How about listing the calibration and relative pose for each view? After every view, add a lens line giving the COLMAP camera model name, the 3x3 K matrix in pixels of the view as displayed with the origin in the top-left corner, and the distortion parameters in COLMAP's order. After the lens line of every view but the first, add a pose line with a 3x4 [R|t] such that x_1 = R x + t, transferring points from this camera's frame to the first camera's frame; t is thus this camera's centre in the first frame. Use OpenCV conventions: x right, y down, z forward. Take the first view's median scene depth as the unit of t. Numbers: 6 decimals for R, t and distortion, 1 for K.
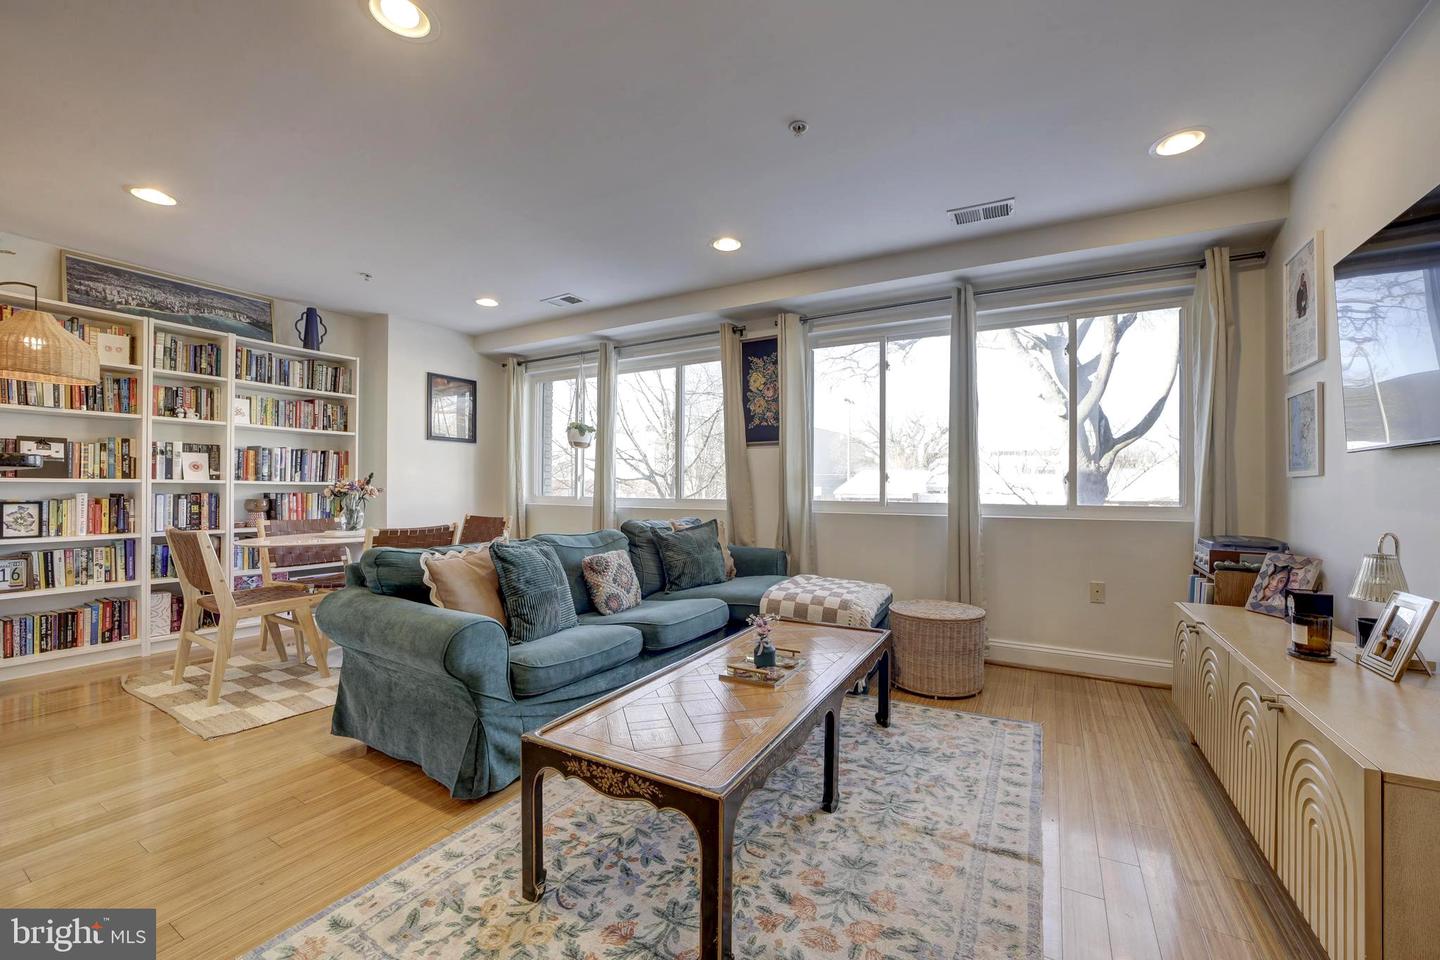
lens RADIAL K [[578.6, 0, 734.3], [0, 578.6, 480.8], [0, 0, 1]] dist [-0.032945, 0.008153]
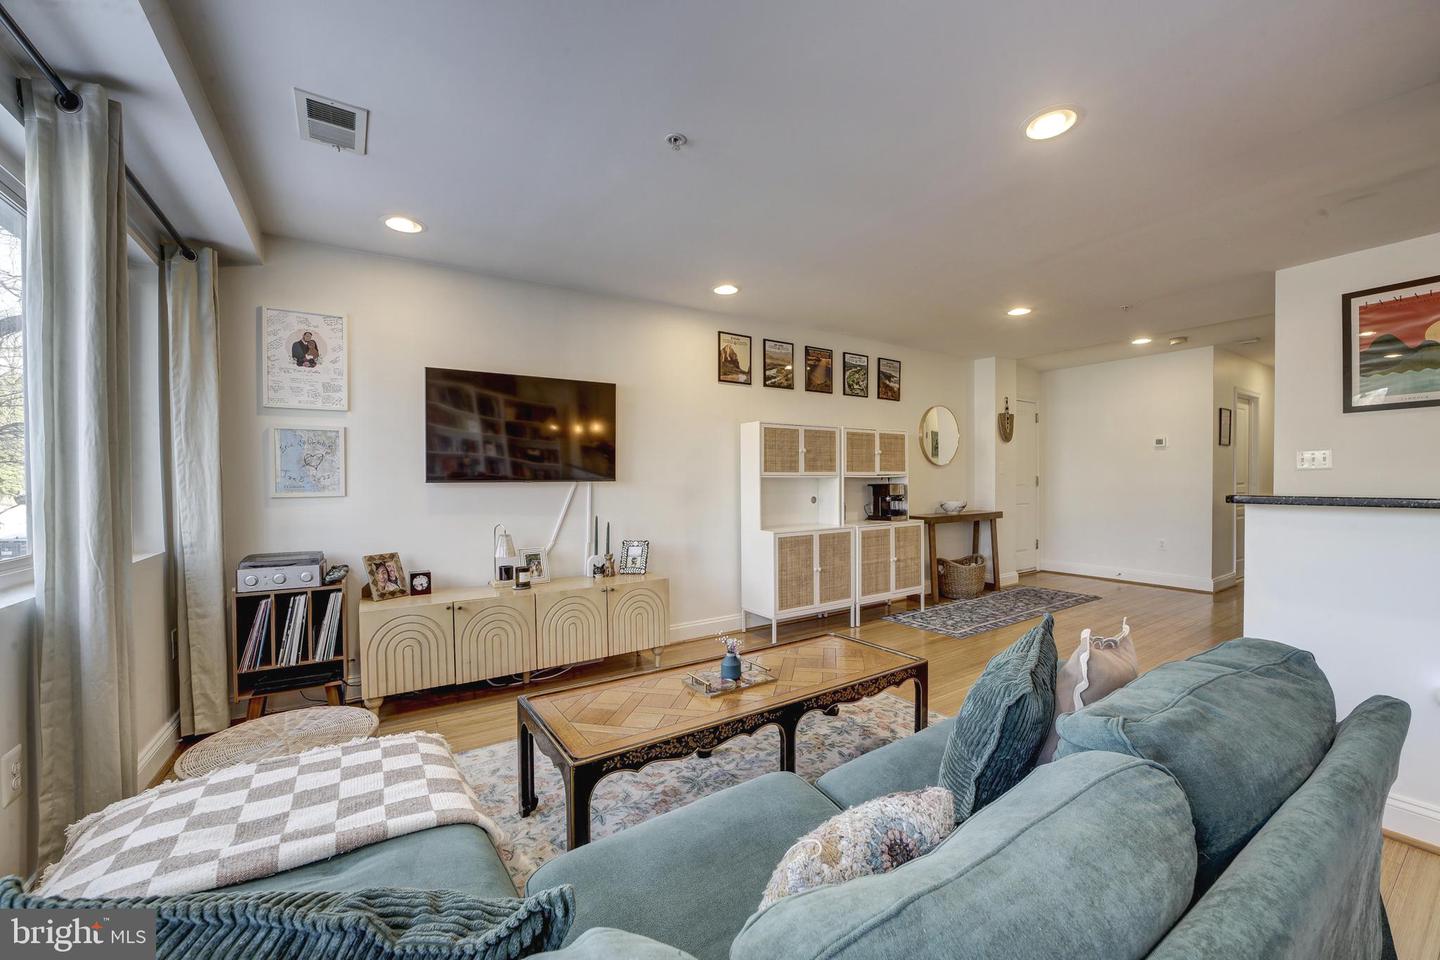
lens RADIAL K [[578.6, 0, 734.8], [0, 578.6, 489.5], [0, 0, 1]] dist [-0.032945, 0.008153]
pose [[-0.900980, -0.004856, 0.433834, -0.253785], [-0.004847, 0.999988, 0.001127, -0.021663], [-0.433834, -0.001087, -0.900992, 1.104023]]
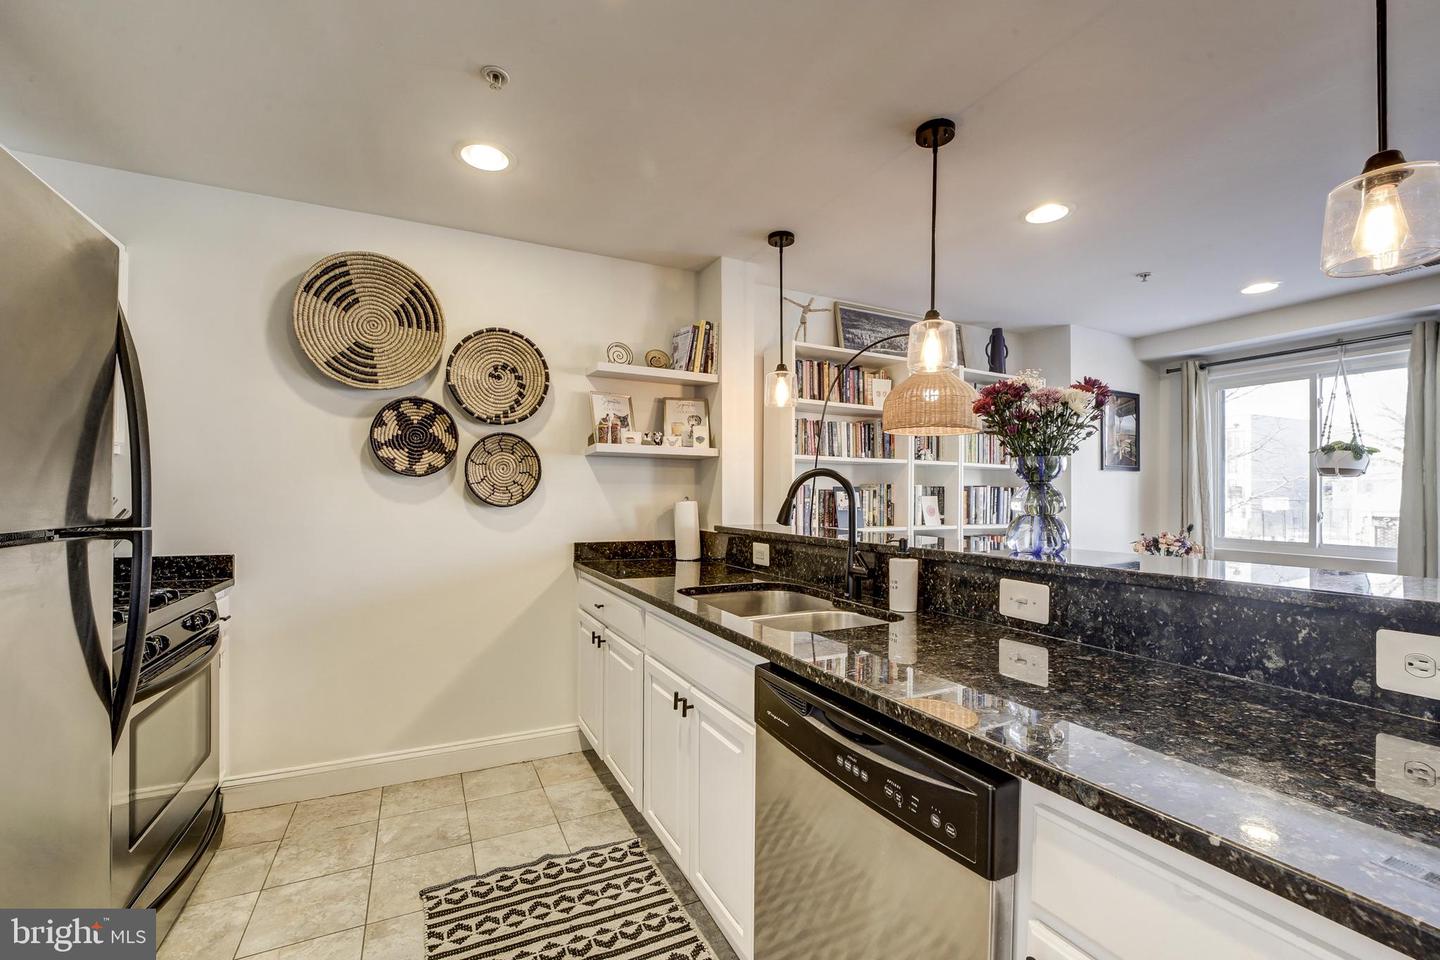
lens RADIAL K [[578.6, 0, 694.2], [0, 578.6, 487.1], [0, 0, 1]] dist [-0.032945, 0.008153]
pose [[0.820702, 0.000498, -0.571356, -0.727761], [0.002554, 0.999986, 0.004541, -0.070226], [0.571350, -0.005186, 0.820690, -0.013426]]
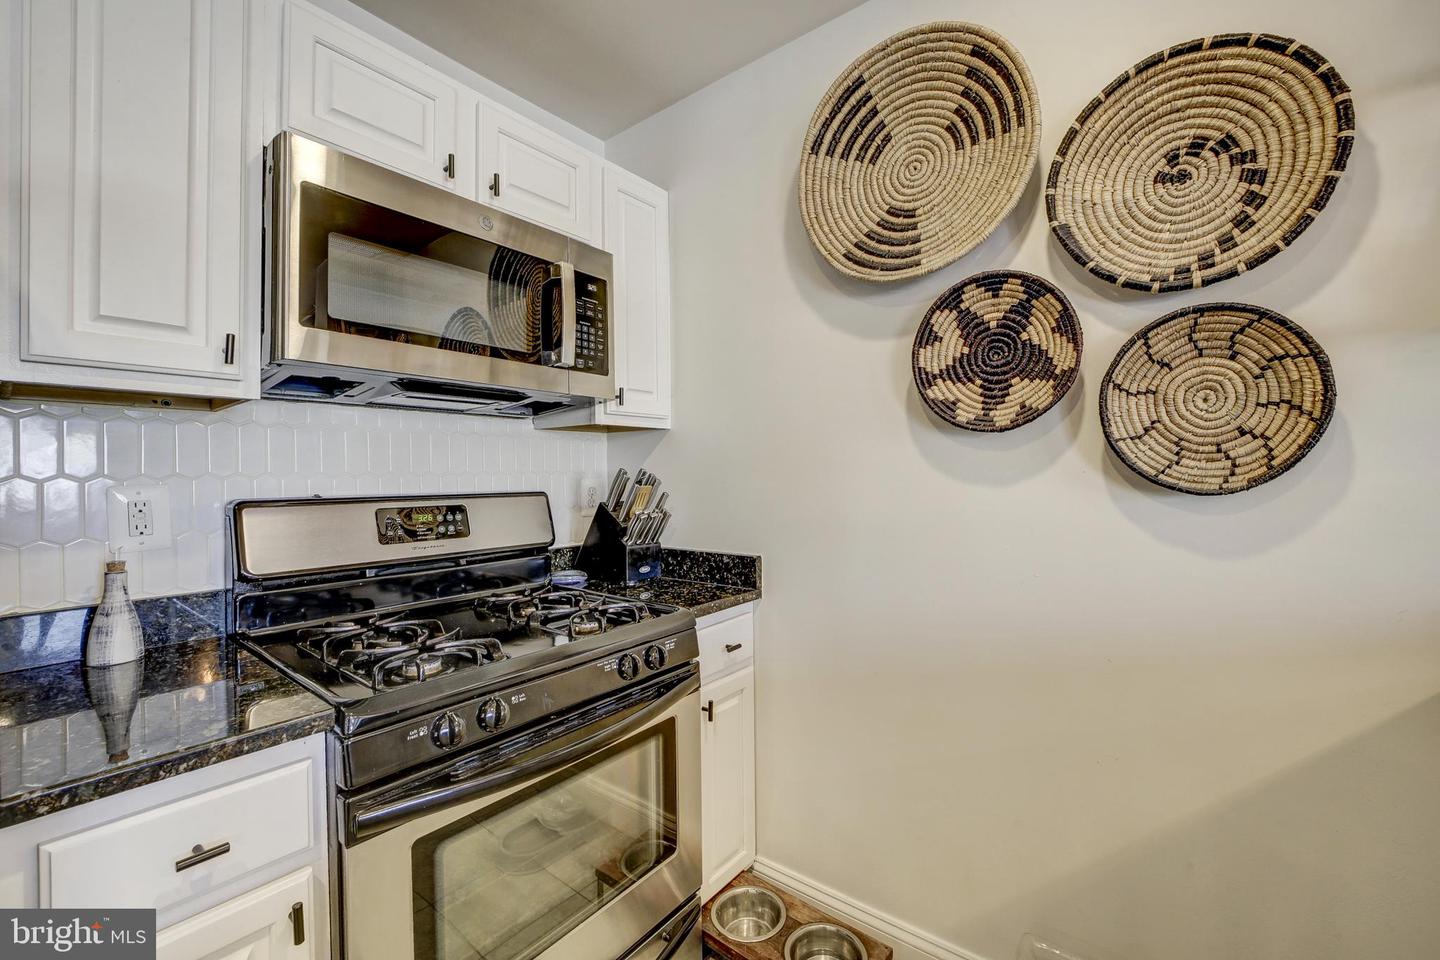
lens RADIAL K [[578.6, 0, 751.9], [0, 578.6, 466.5], [0, 0, 1]] dist [-0.032945, 0.008153]
pose [[-0.104513, -0.008285, -0.994489, -1.041128], [0.033255, 0.999377, -0.011821, -0.060870], [0.993967, -0.034308, -0.104172, 0.253915]]
